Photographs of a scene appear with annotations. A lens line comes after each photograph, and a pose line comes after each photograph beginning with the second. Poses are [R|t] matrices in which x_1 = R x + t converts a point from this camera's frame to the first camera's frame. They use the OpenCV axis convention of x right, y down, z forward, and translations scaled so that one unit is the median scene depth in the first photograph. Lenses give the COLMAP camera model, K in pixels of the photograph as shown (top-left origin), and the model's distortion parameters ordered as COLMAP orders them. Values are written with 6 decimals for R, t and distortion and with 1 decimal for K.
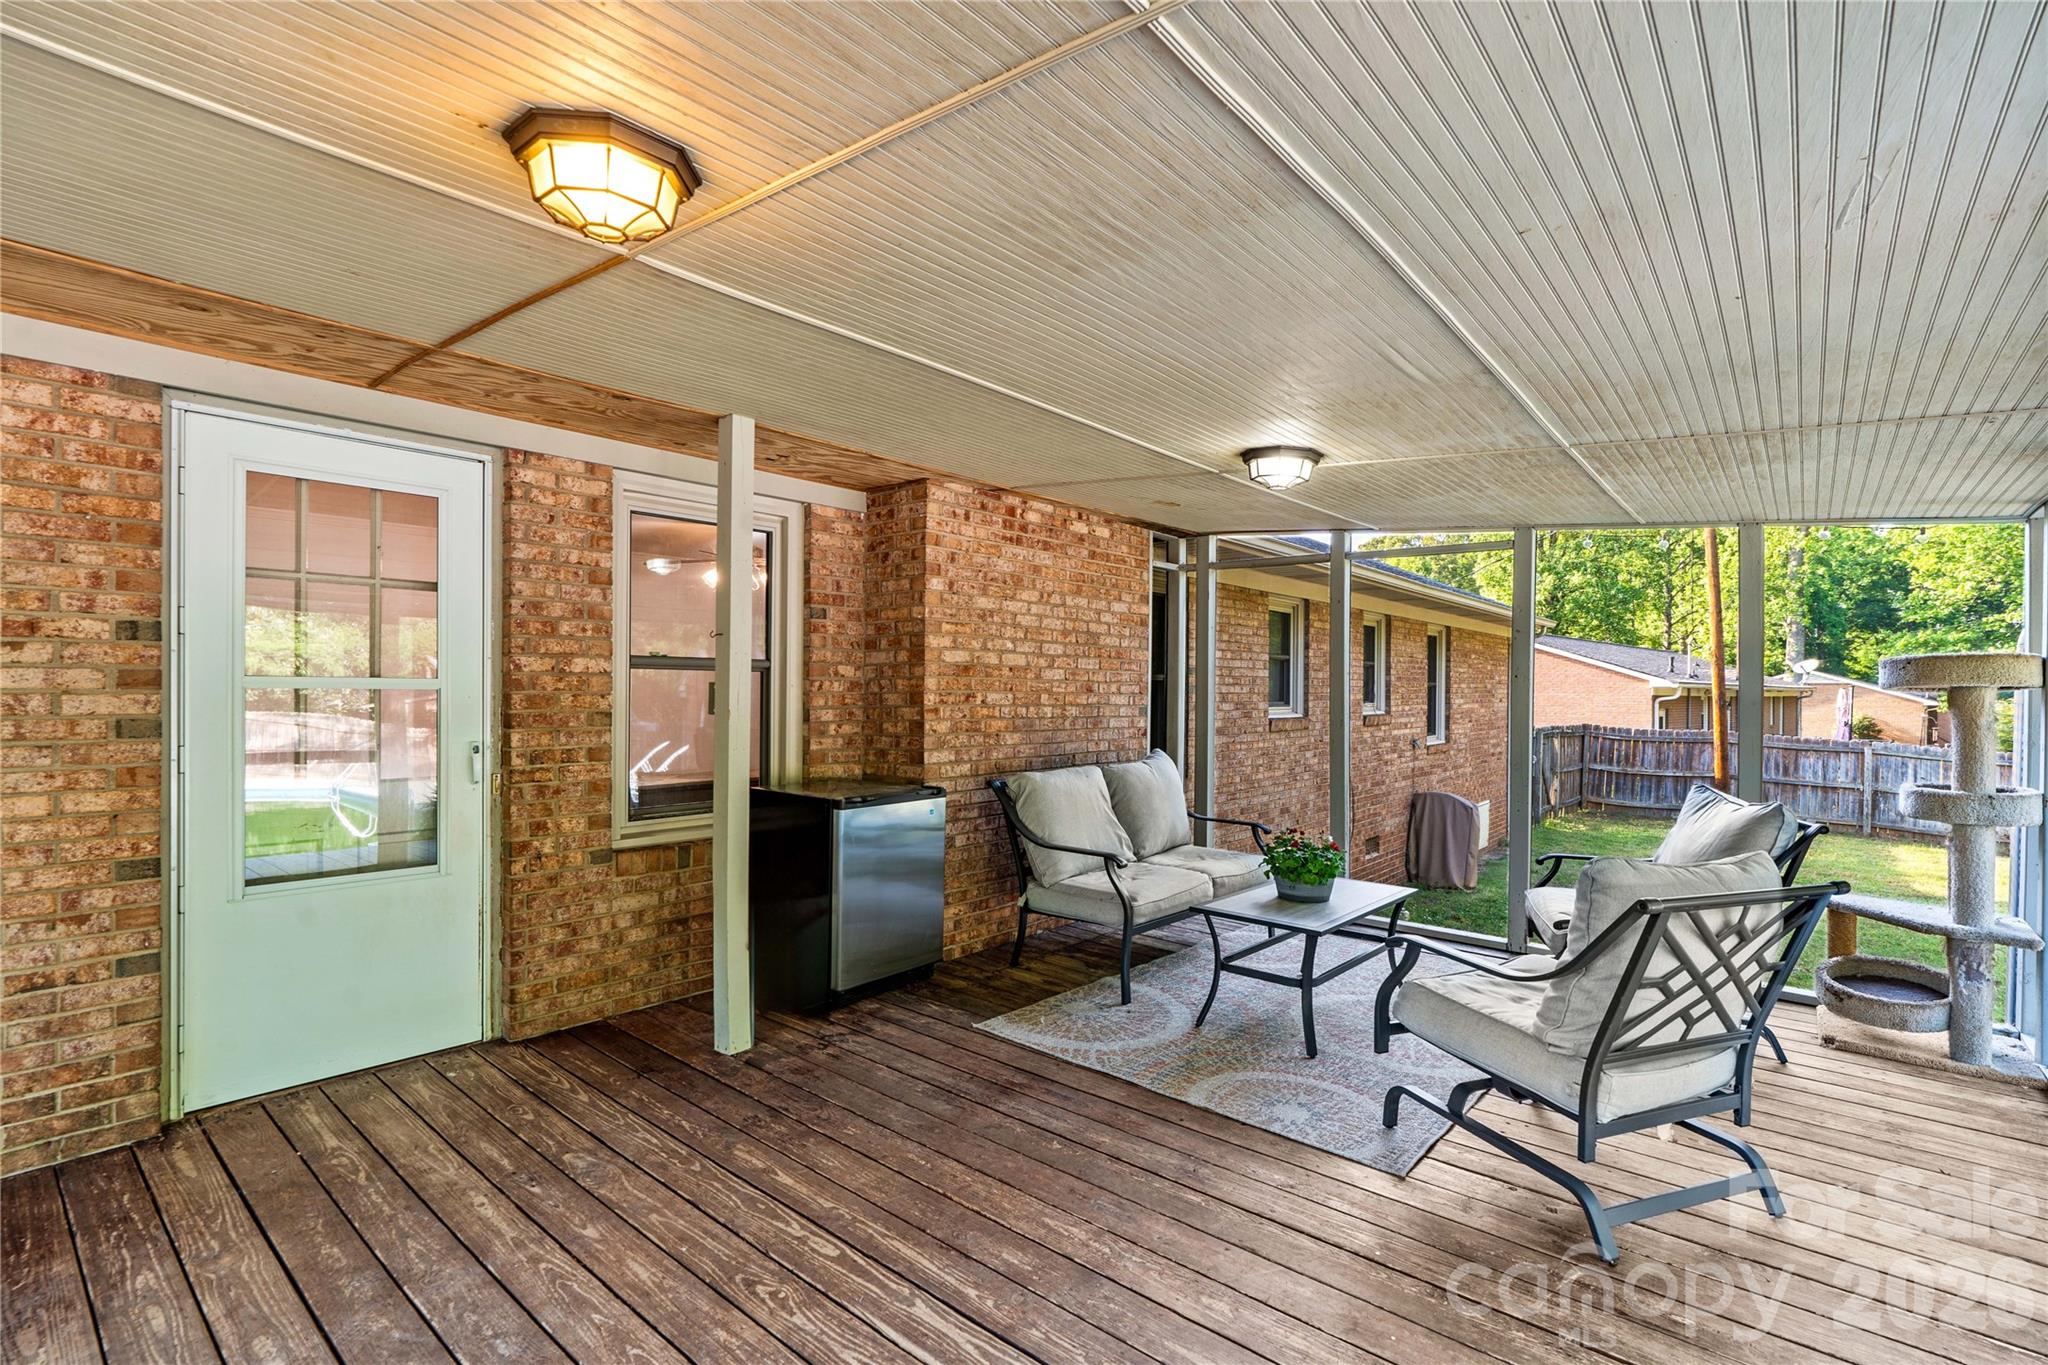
lens RADIAL K [[949.2, 0, 1028.5], [0, 949.2, 685.5], [0, 0, 1]] dist [-0.015144, 0.006662]
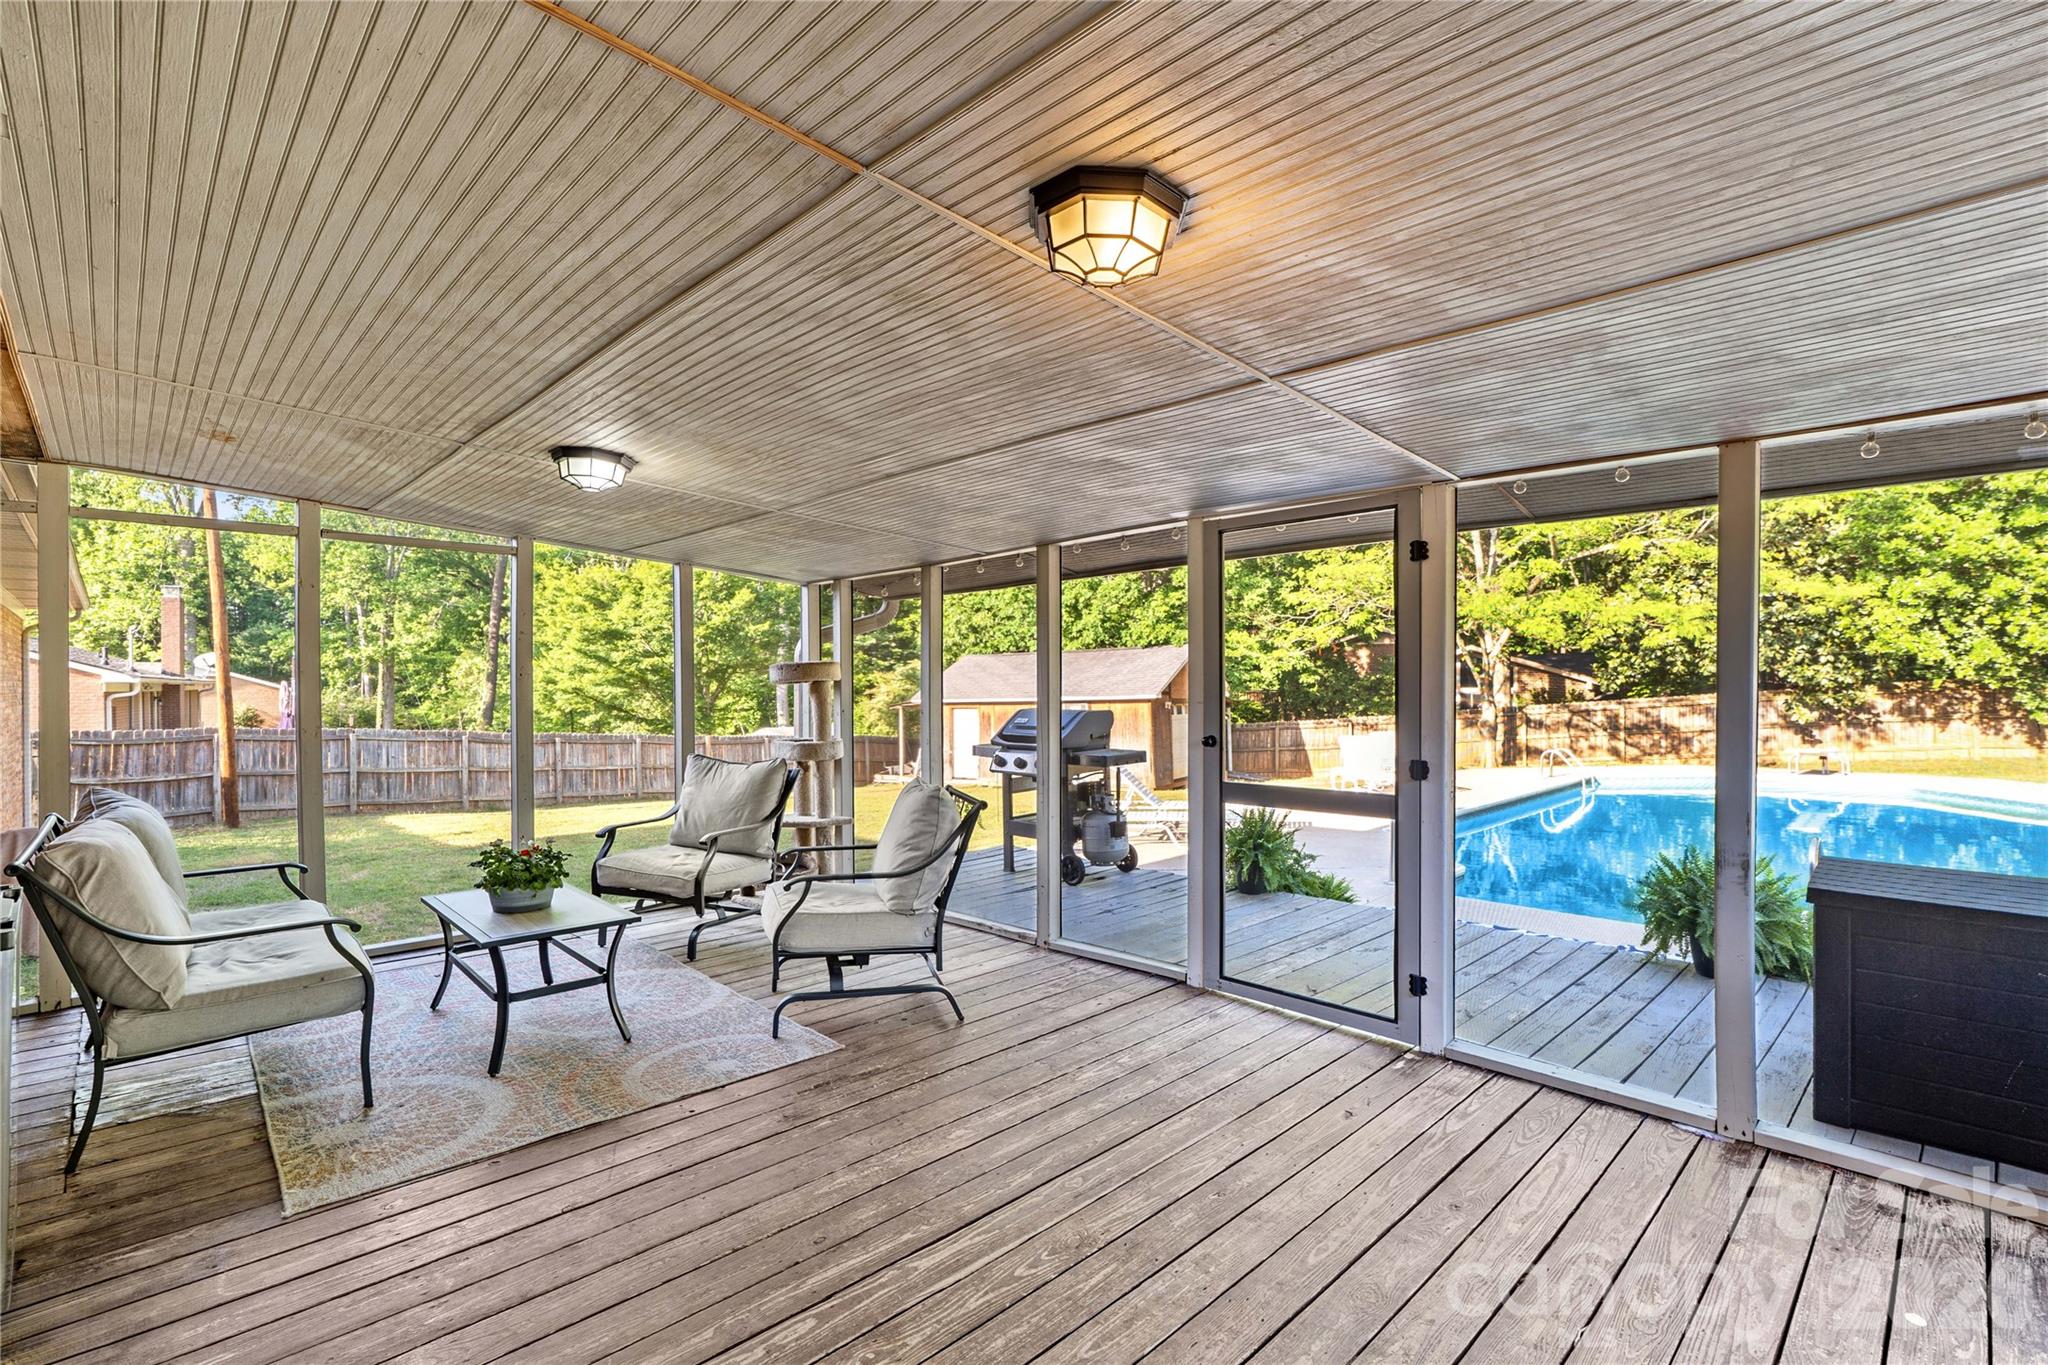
lens RADIAL K [[949.2, 0, 1026.4], [0, 949.2, 677.2], [0, 0, 1]] dist [-0.015144, 0.006662]
pose [[0.094529, -0.008419, 0.995486, -0.148944], [0.008742, 0.999933, 0.007626, -0.003319], [-0.995484, 0.007982, 0.094596, 0.096733]]
